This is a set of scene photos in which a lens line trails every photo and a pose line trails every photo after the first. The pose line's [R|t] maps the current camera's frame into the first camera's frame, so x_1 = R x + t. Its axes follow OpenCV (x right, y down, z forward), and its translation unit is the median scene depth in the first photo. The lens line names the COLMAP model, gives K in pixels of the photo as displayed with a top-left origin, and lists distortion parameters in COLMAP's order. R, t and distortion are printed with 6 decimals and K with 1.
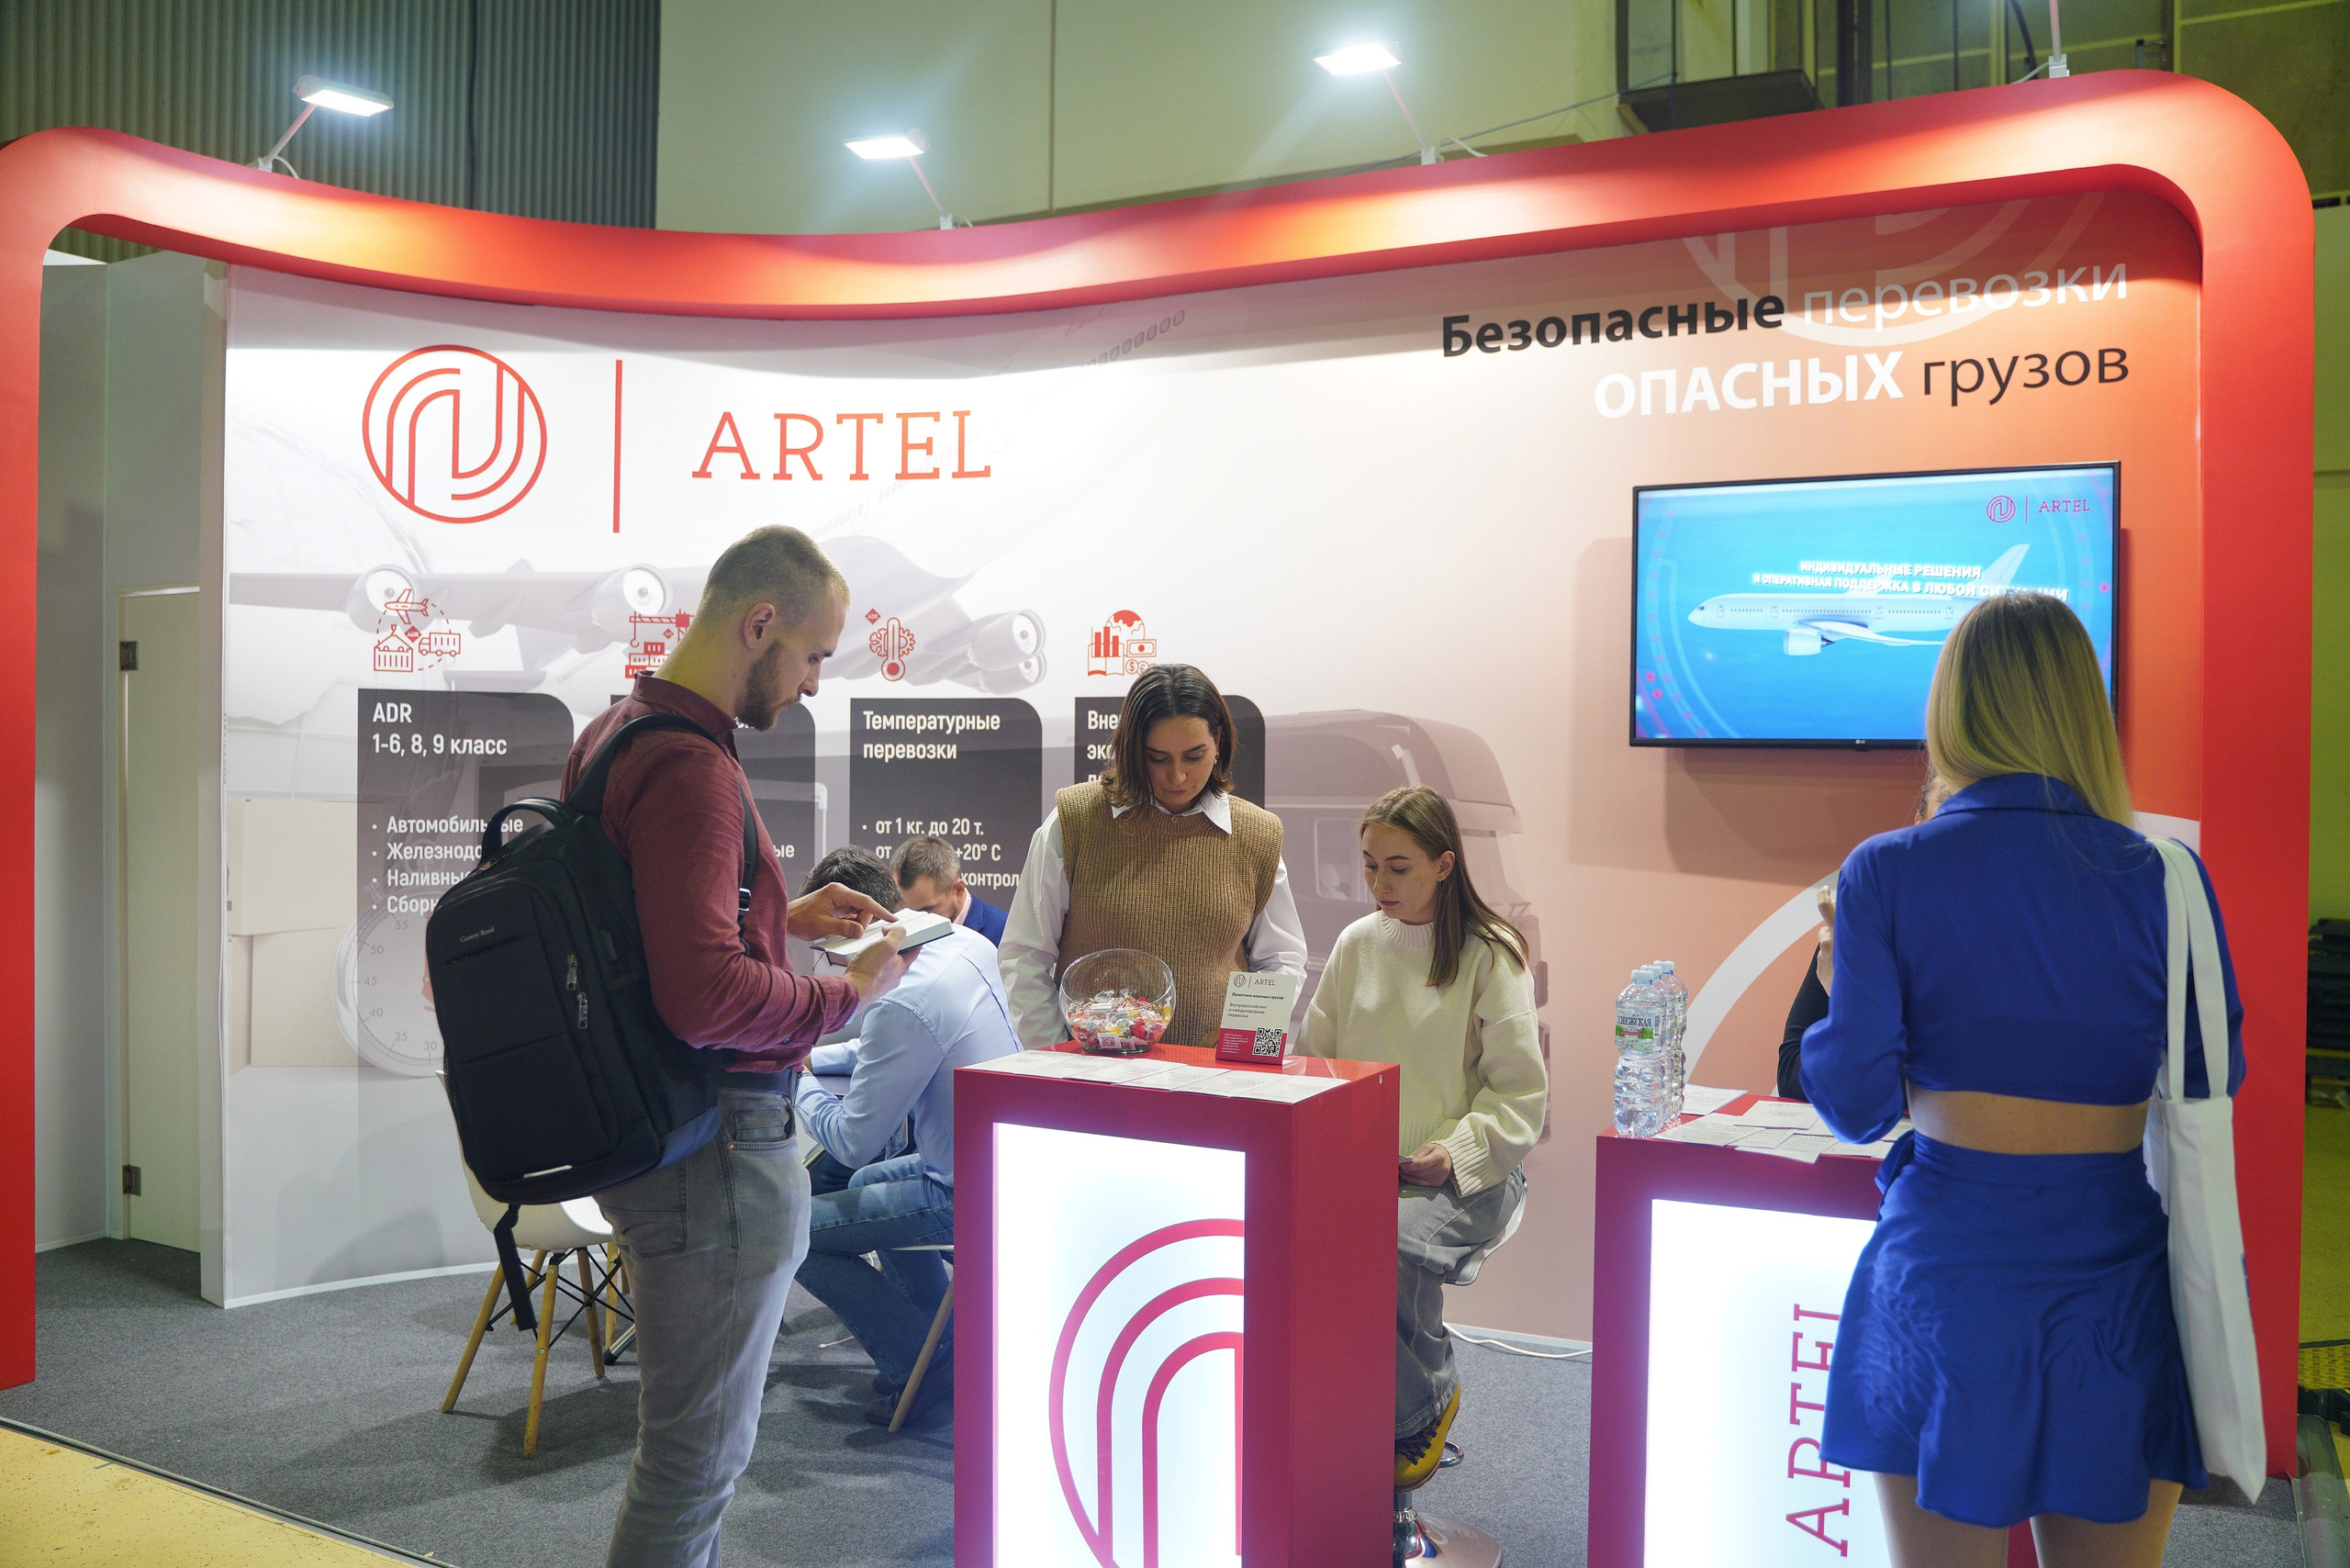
lens RADIAL K [[1847.1, 0, 1144.9], [0, 1847.1, 791.4], [0, 0, 1]] dist [-0.113111, 0.084328]
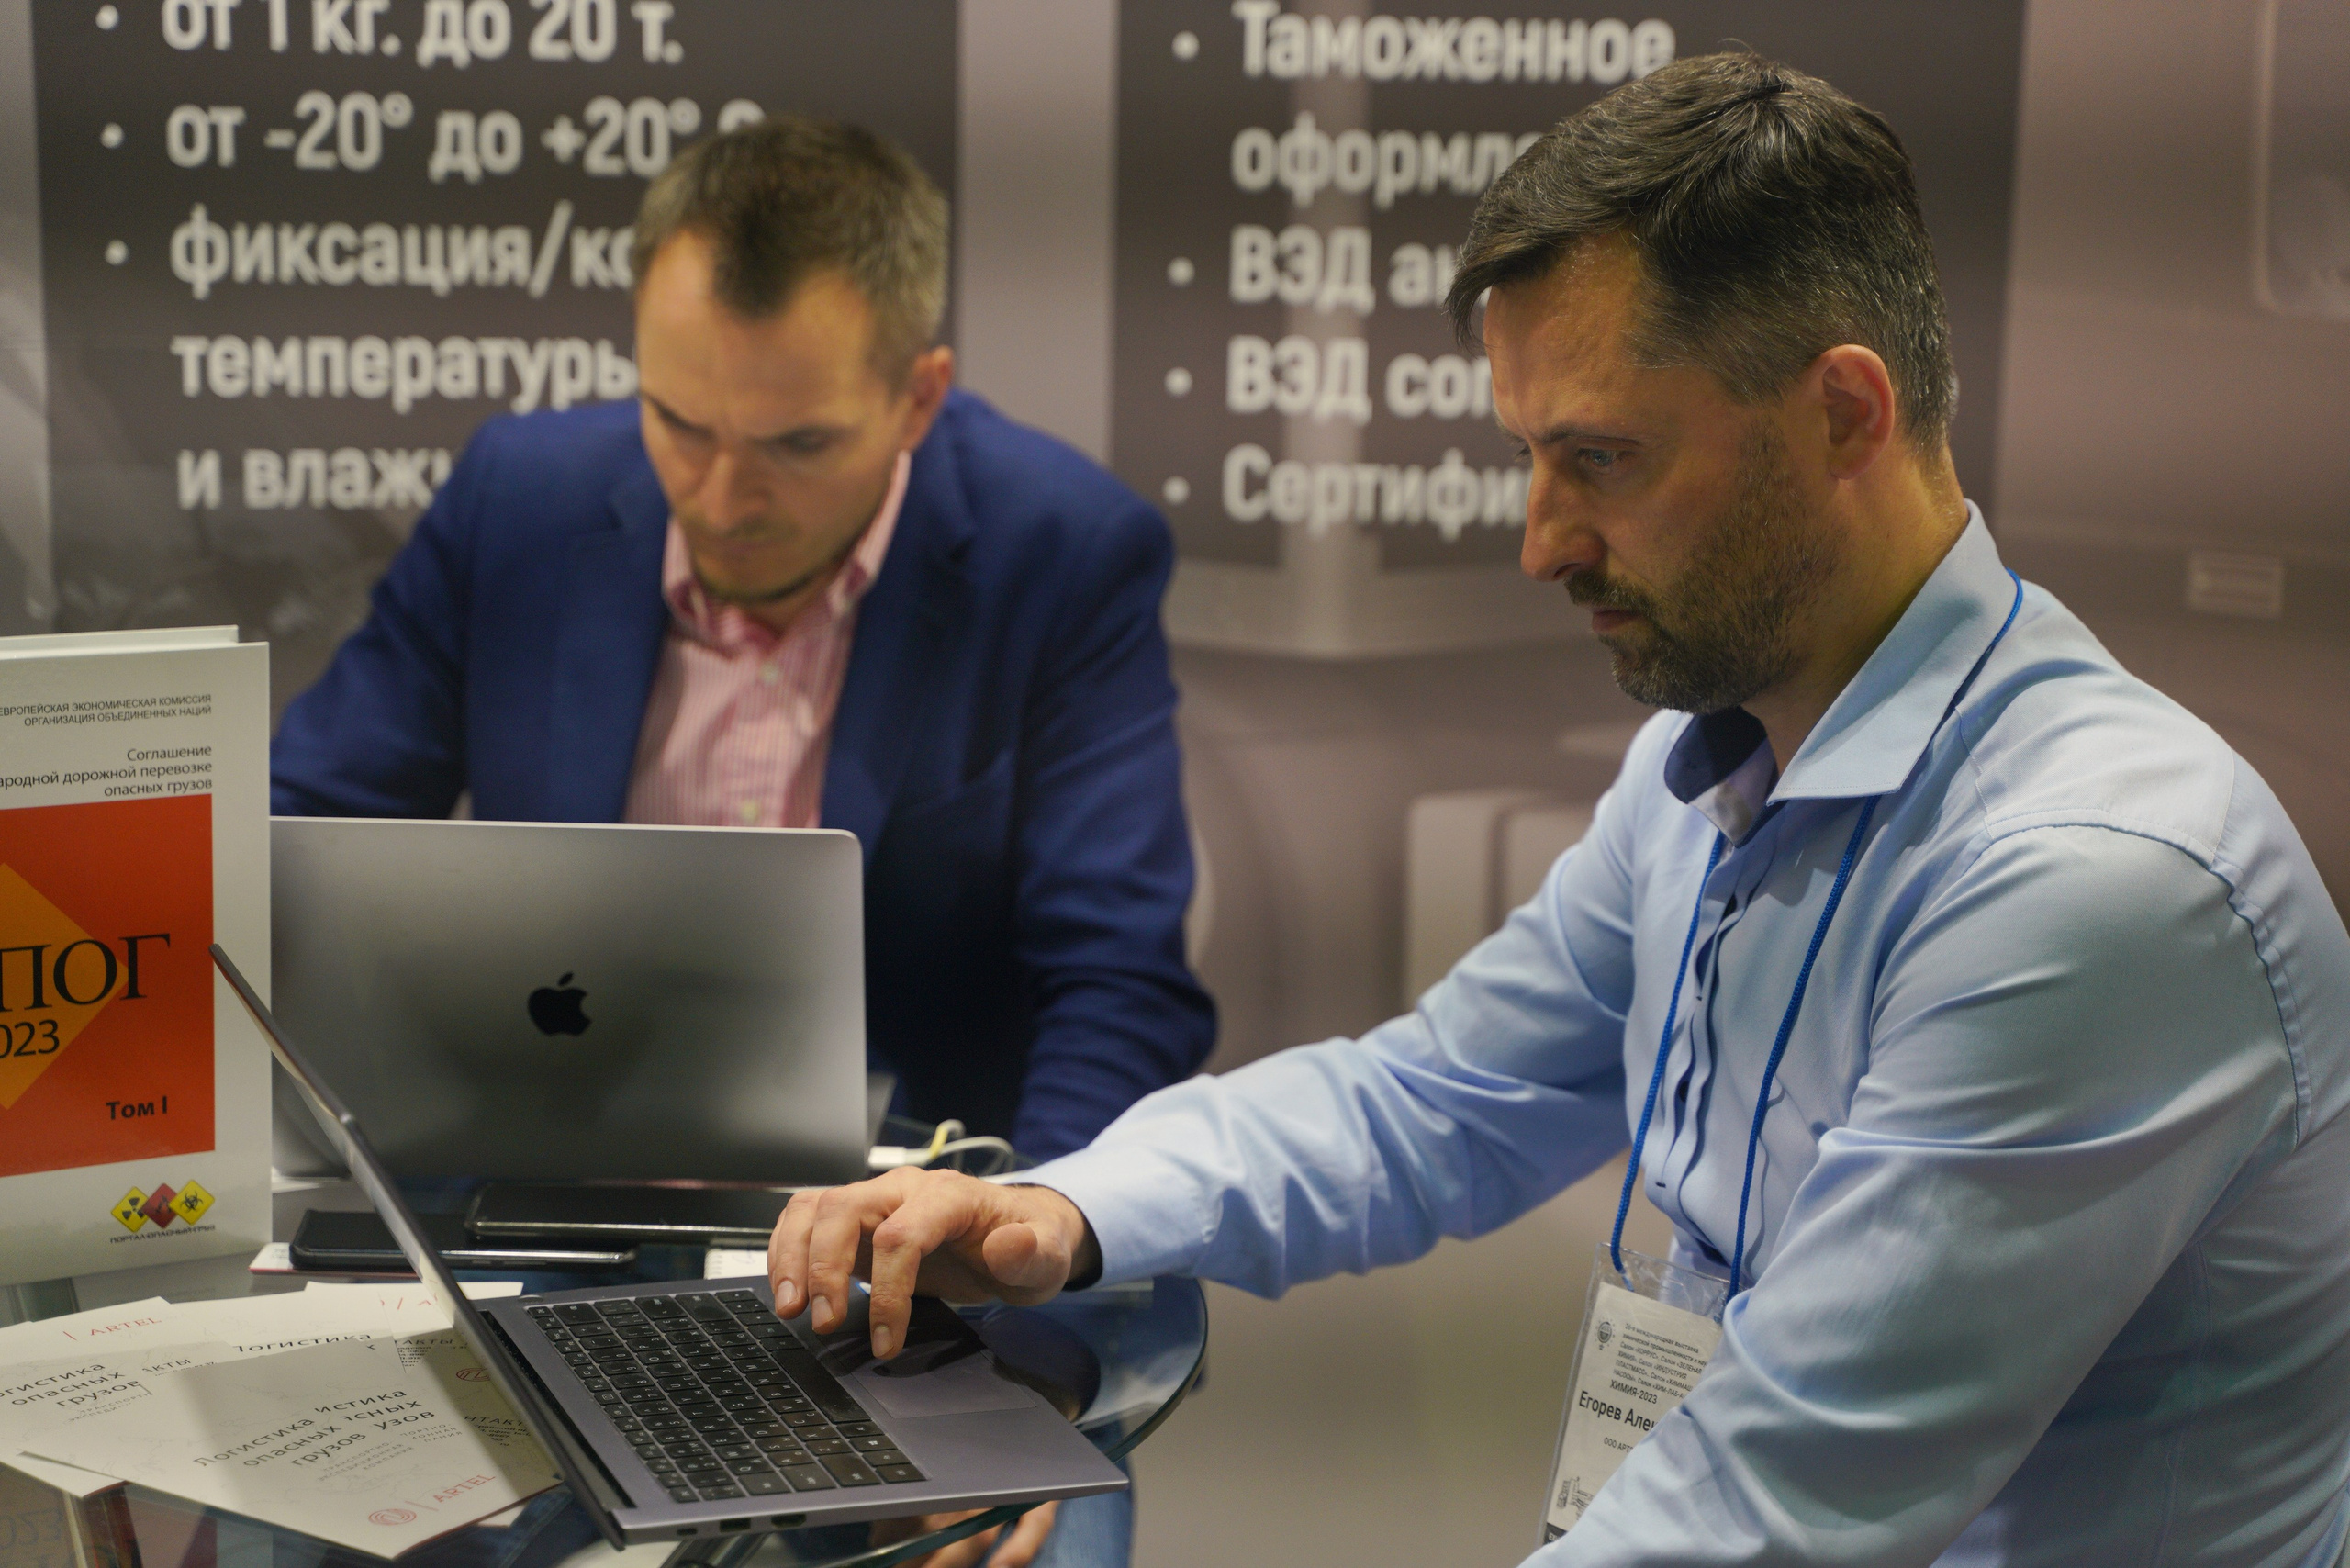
lens RADIAL K [[4572.5, 0, 1135.9], [0, 4572.5, 756.6], [0, 0, 1]] dist [0.239561, 0.000000]
pose [[0.919772, -0.058353, 0.388092, -0.287403], [-0.010750, 0.984767, 0.173547, 0.009897], [-0.392307, -0.163796, 0.905133, 0.495018]]
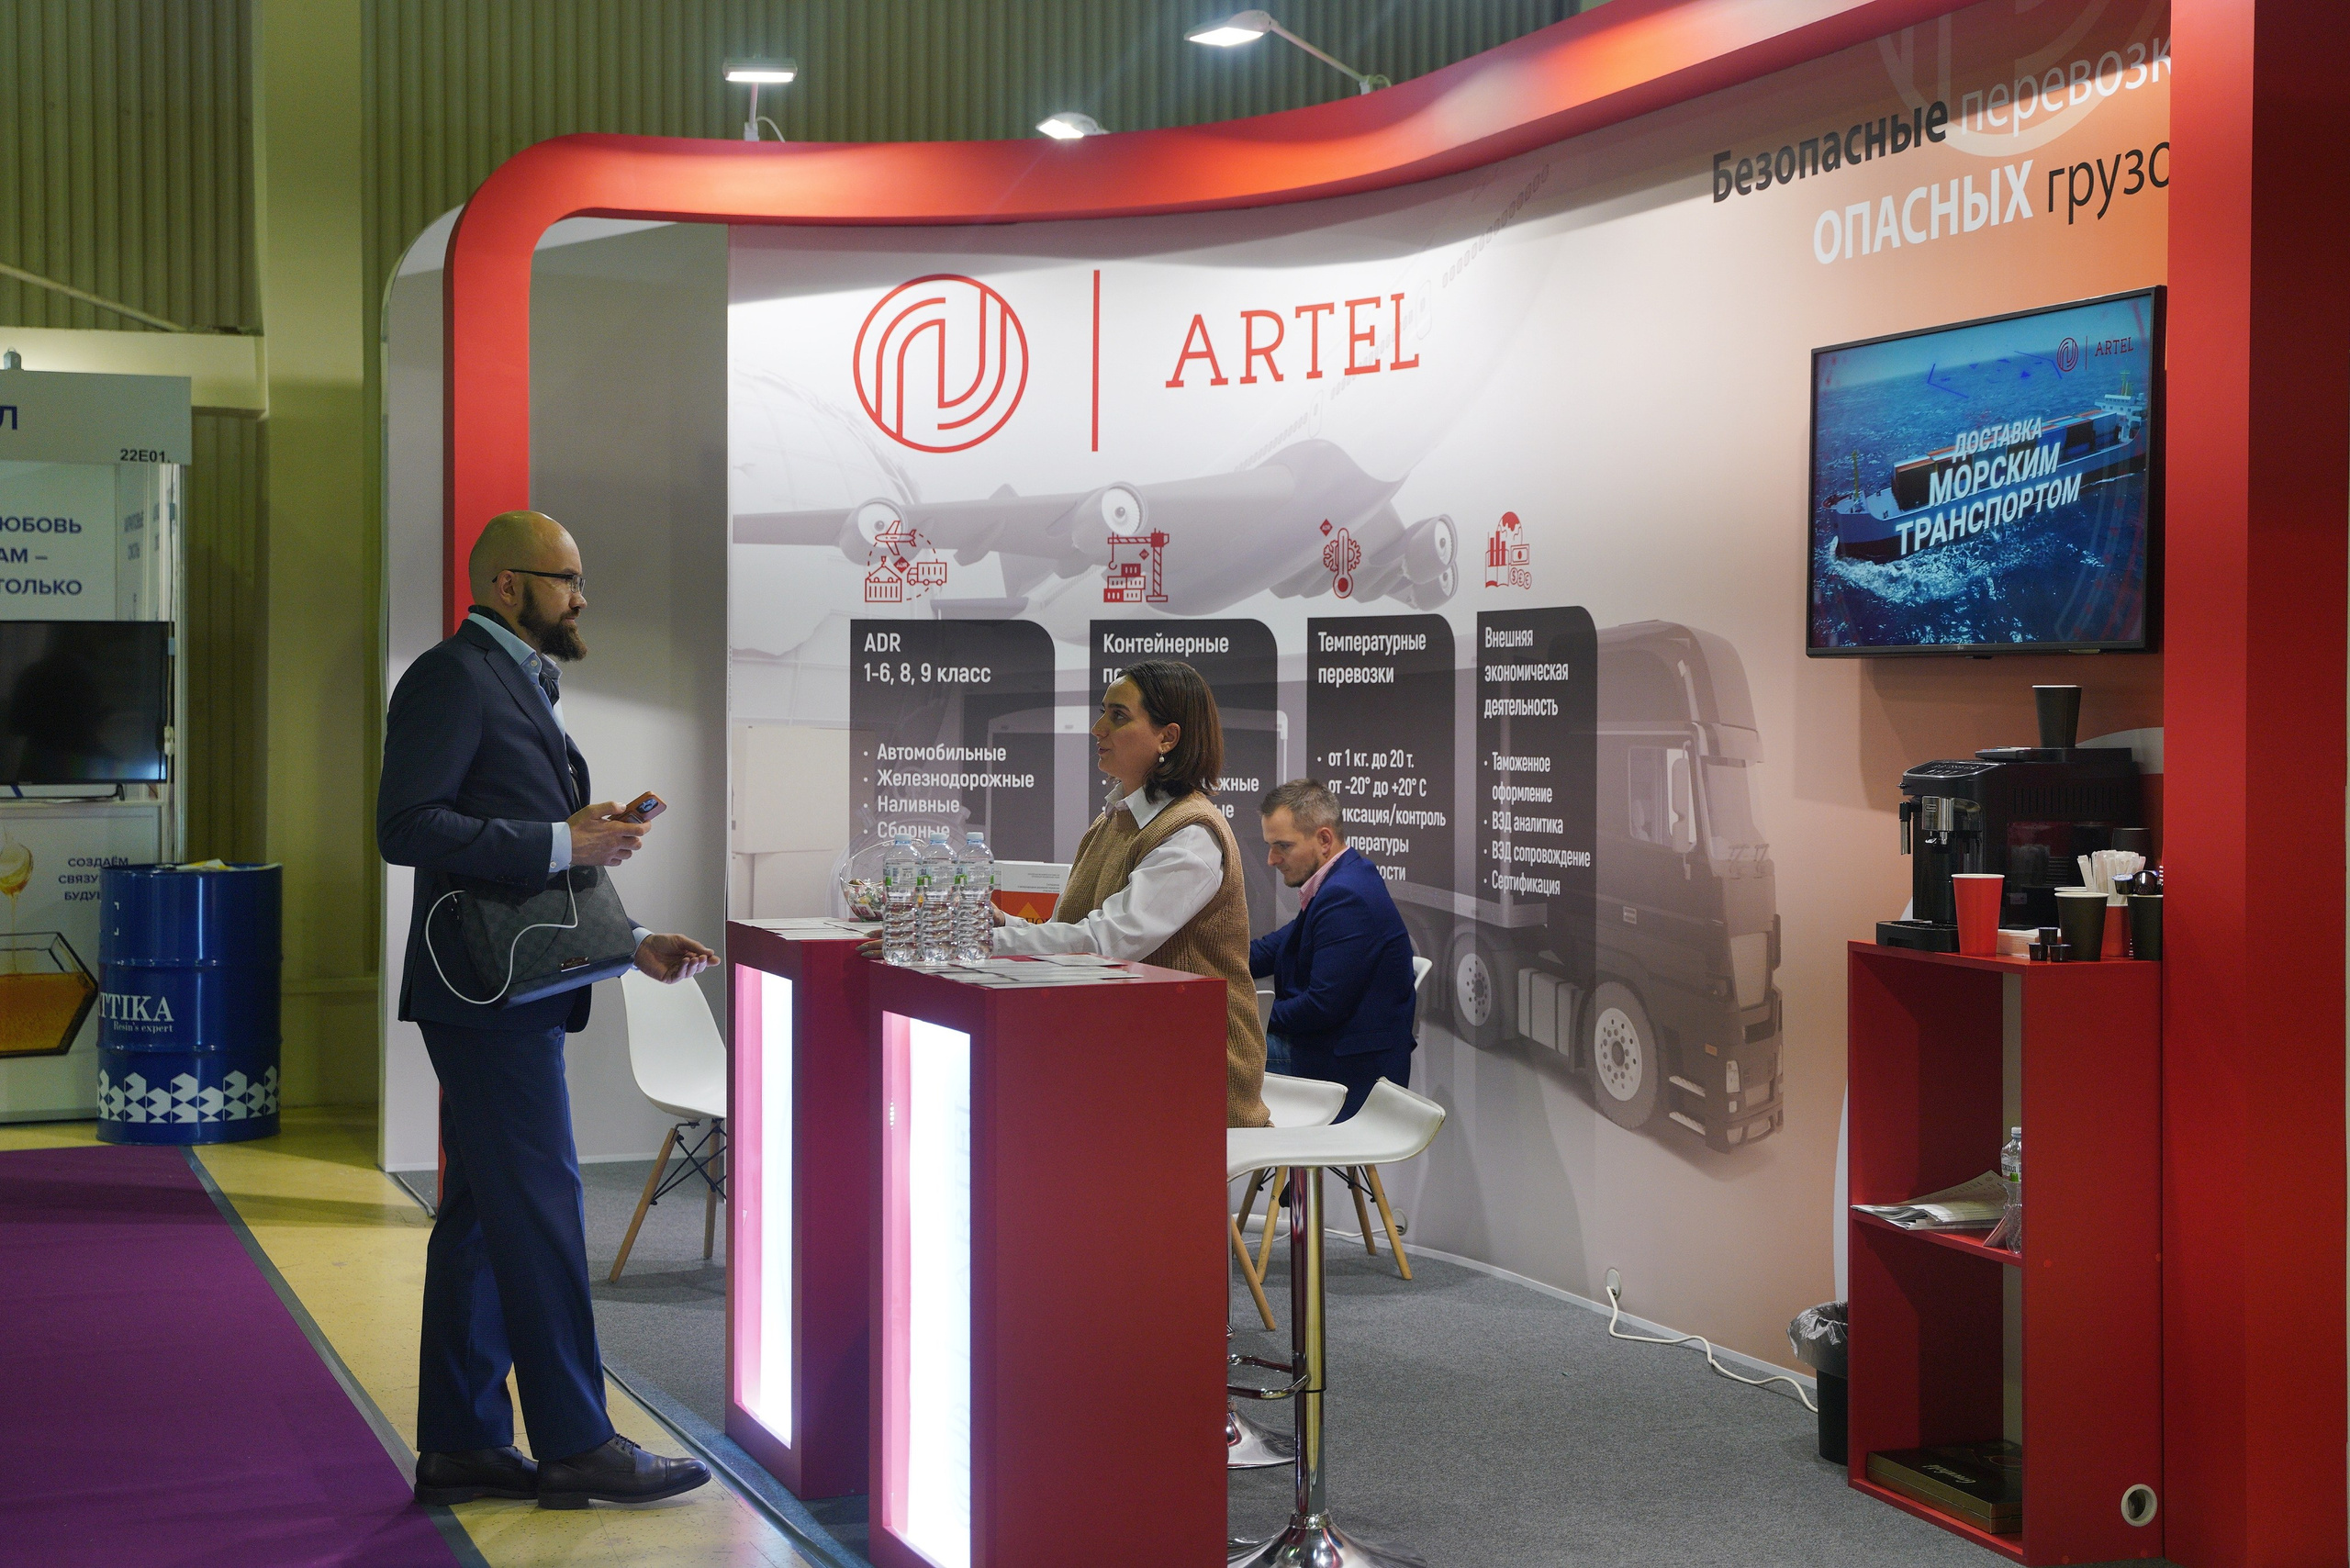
lens RADIAL K [[3133.0, 0, 1196.8], [0, 3133.0, 745.9], [0, 0, 1]] dist [0.072537, 0.000000]
pose [[0.777315, 0.002950, -0.629104, 0.867256], [-0.005977, 0.999979, -0.002696, 0.019494], [0.629083, 0.005855, 0.777316, -0.274746]]
